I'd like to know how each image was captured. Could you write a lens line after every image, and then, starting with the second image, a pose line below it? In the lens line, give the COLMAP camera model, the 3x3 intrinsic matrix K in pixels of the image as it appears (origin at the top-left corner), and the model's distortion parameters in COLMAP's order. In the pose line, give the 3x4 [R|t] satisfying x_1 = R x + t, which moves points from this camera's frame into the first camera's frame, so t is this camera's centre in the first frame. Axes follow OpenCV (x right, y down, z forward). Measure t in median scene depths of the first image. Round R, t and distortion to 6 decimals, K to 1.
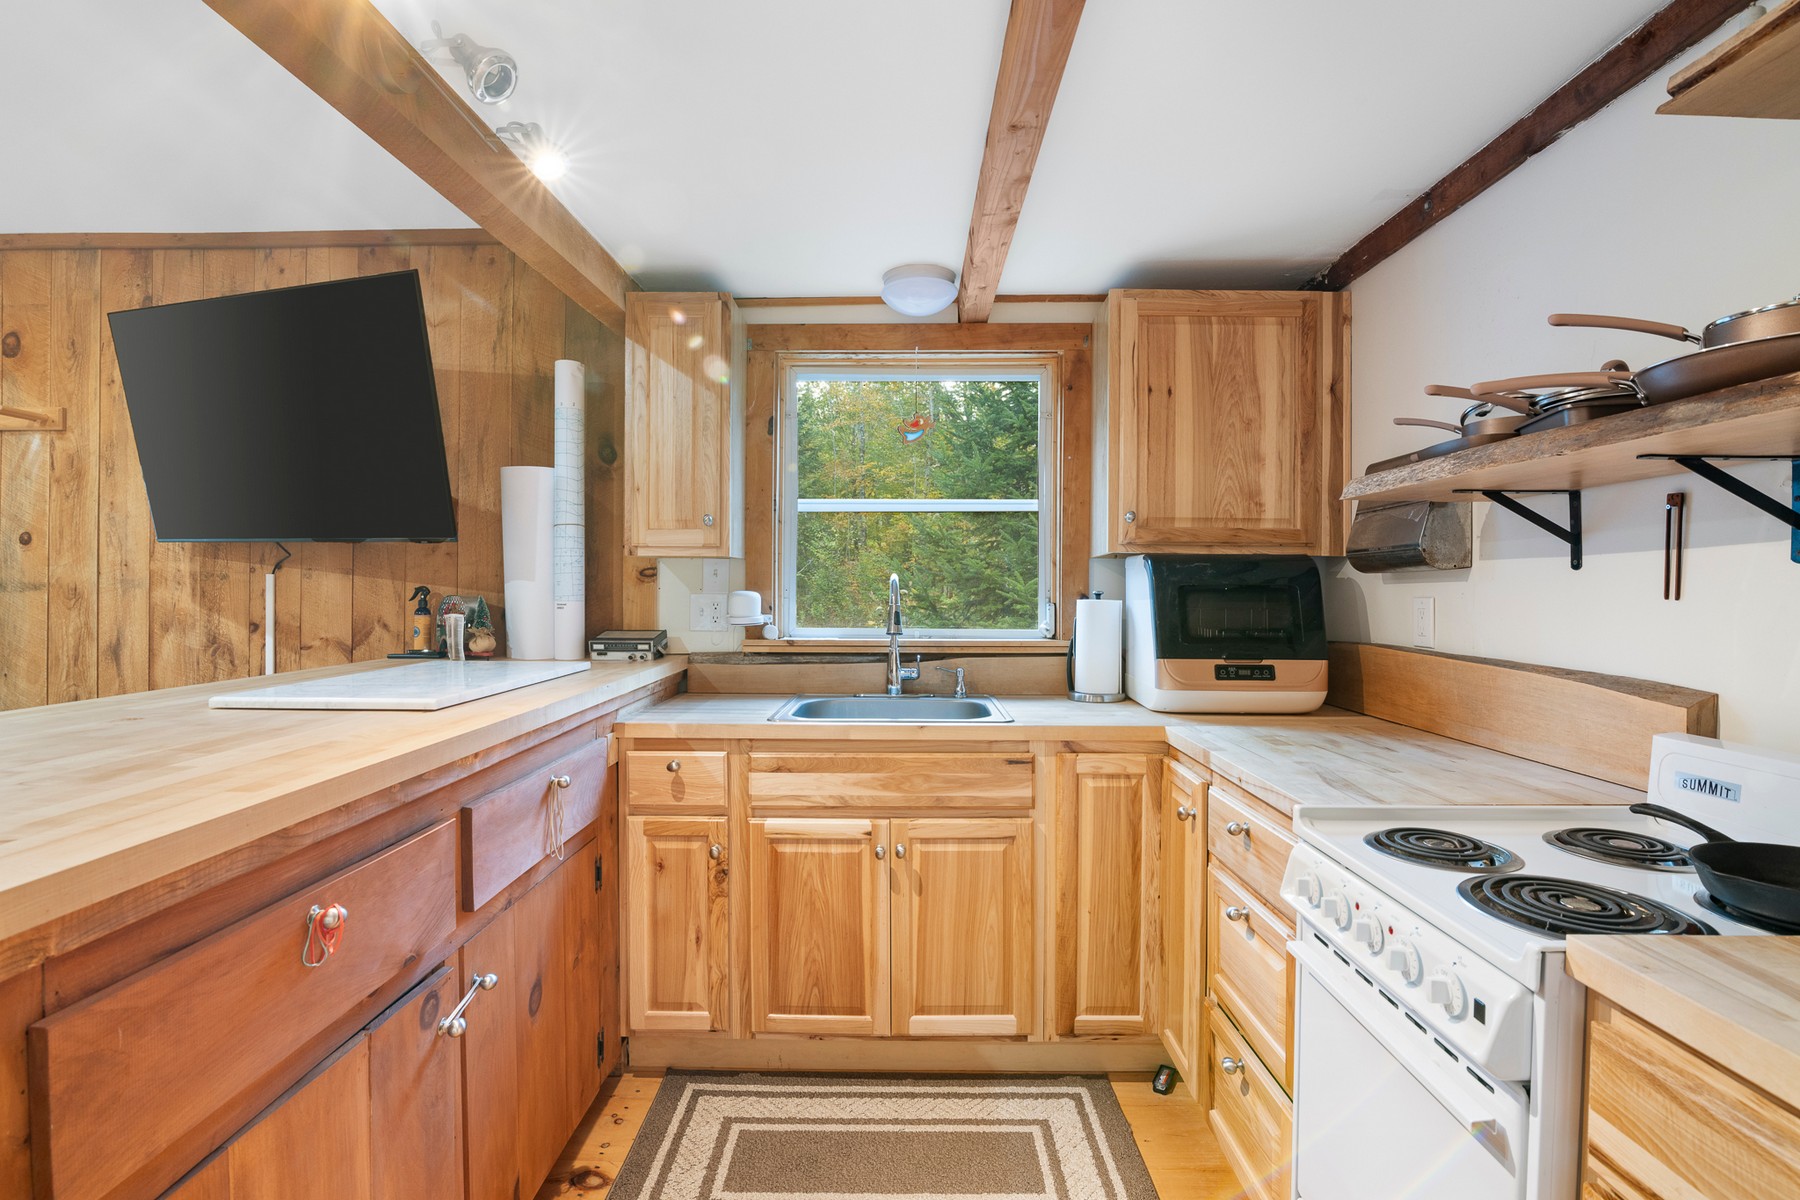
lens RADIAL K [[824.7, 0, 895.8], [0, 824.7, 600.5], [0, 0, 1]] dist [-0.019984, 0.001397]
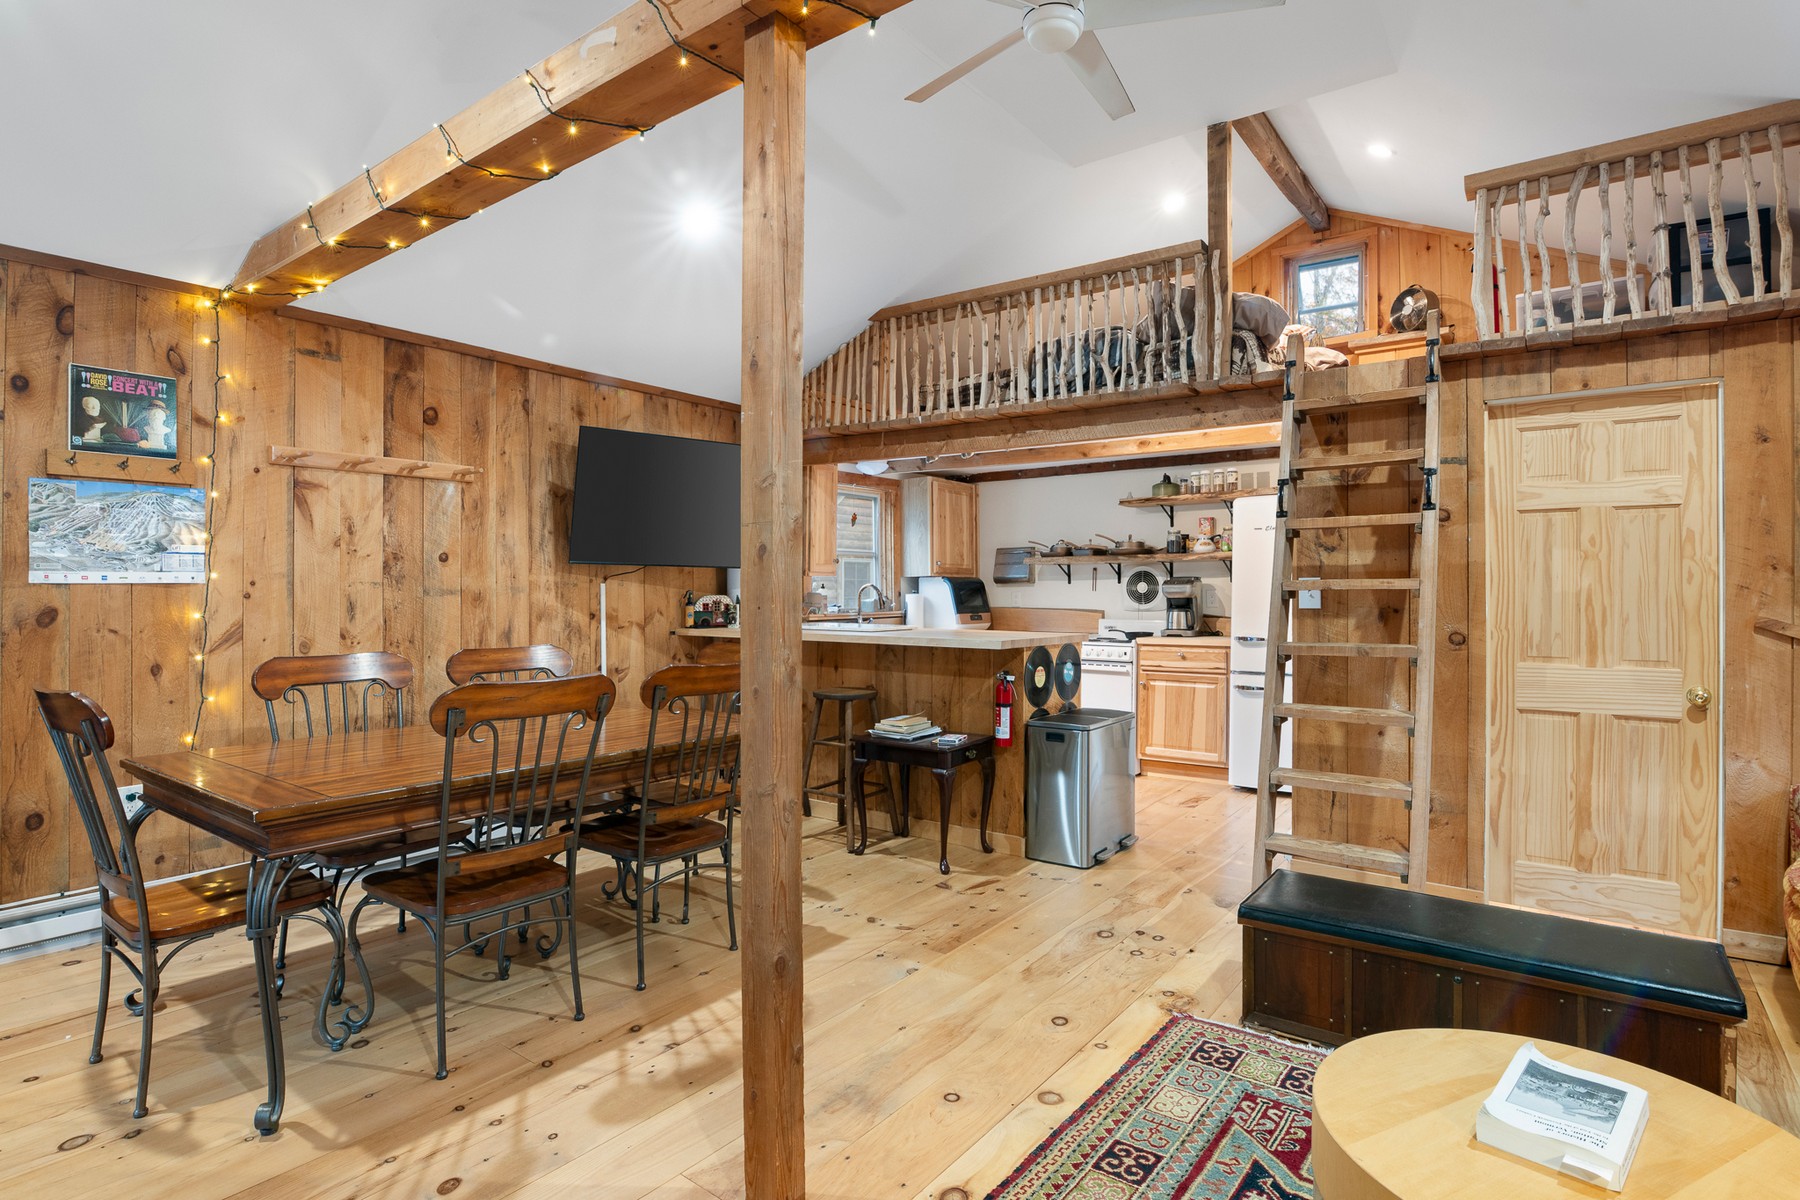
lens RADIAL K [[906.6, 0, 898.4], [0, 906.6, 583.3], [0, 0, 1]] dist [-0.022379, 0.000239]
pose [[0.587869, 0.000215, 0.808956, -2.544052], [0.017207, 0.999770, -0.012770, 0.001067], [-0.808773, 0.021427, 0.587730, -0.738345]]
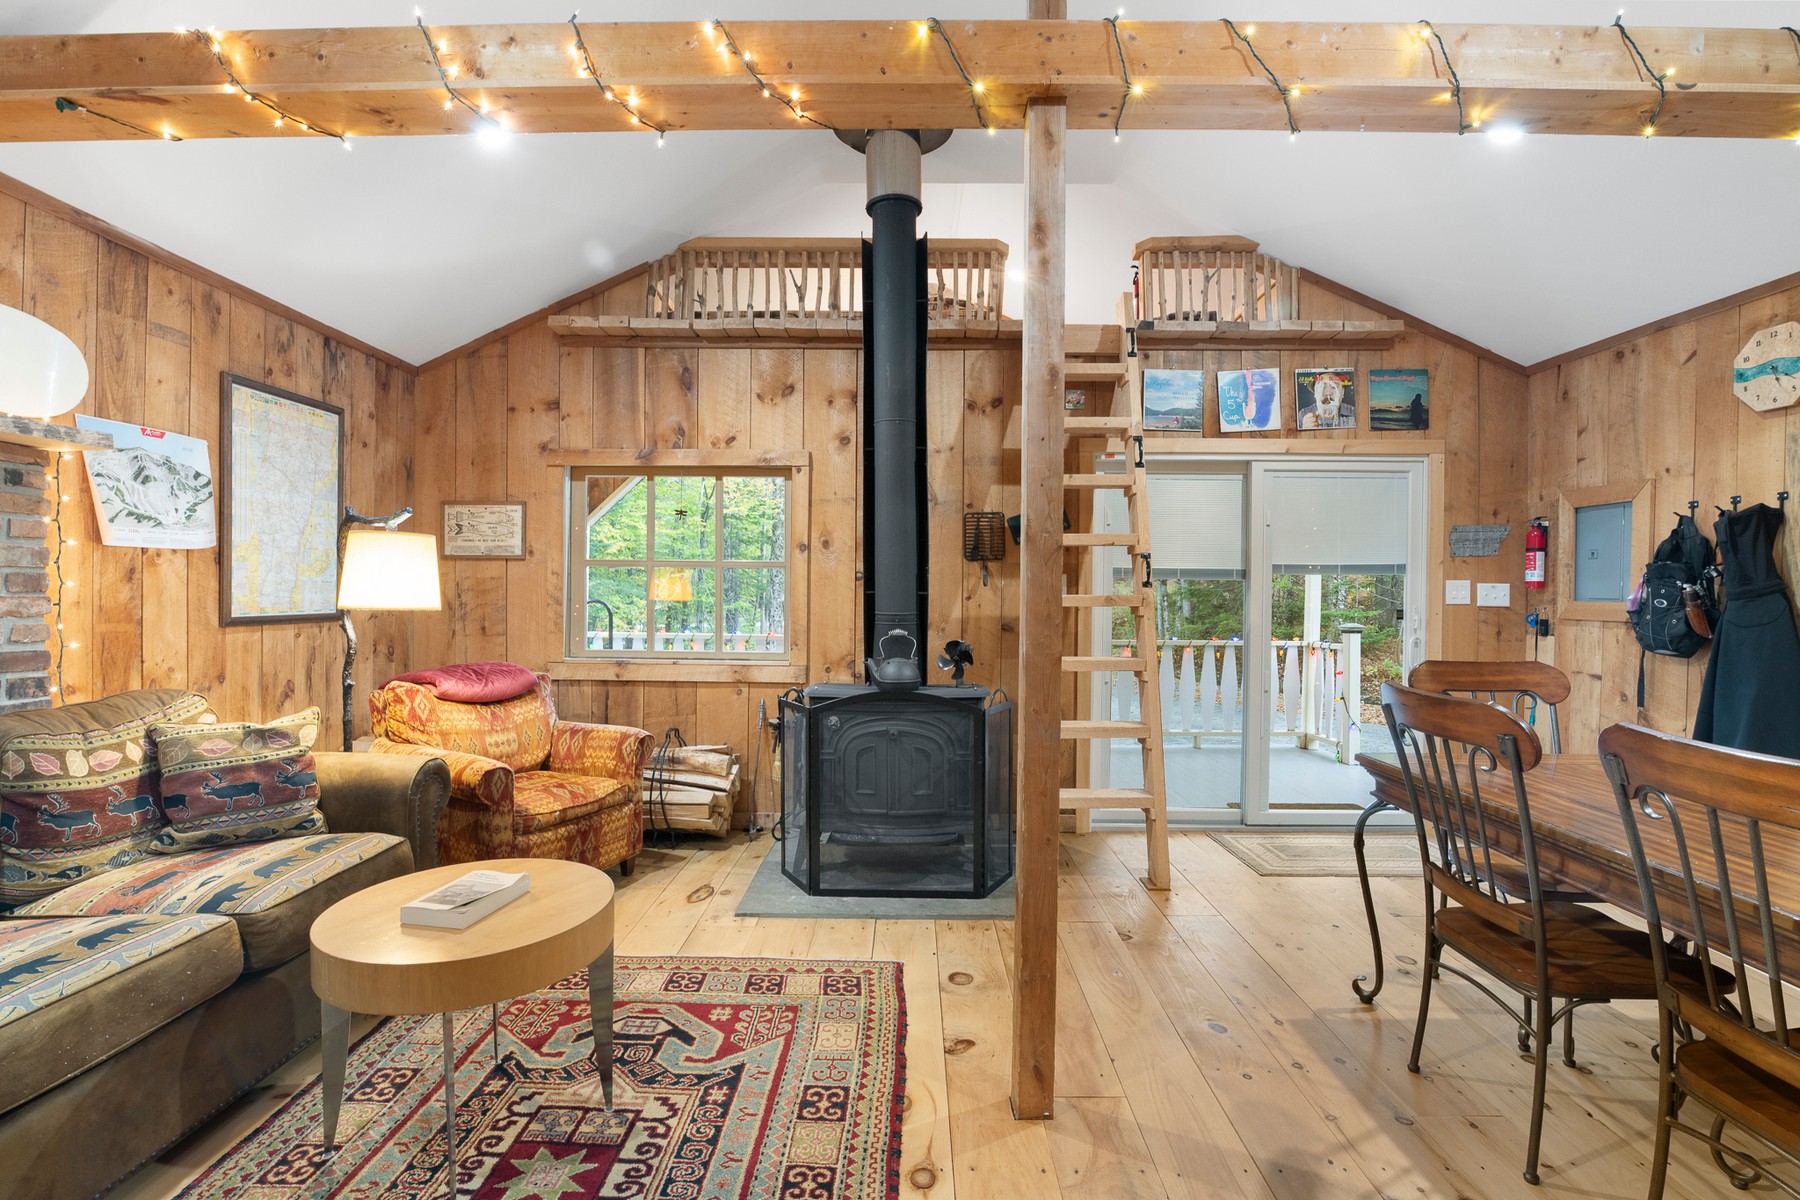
lens RADIAL K [[824.7, 0, 895.8], [0, 824.7, 600.5], [0, 0, 1]] dist [-0.019984, 0.001397]
pose [[-0.006105, 0.009448, -0.999937, -0.889307], [-0.024727, 0.999648, 0.009596, 0.005064], [0.999676, 0.024784, -0.005869, -0.264971]]
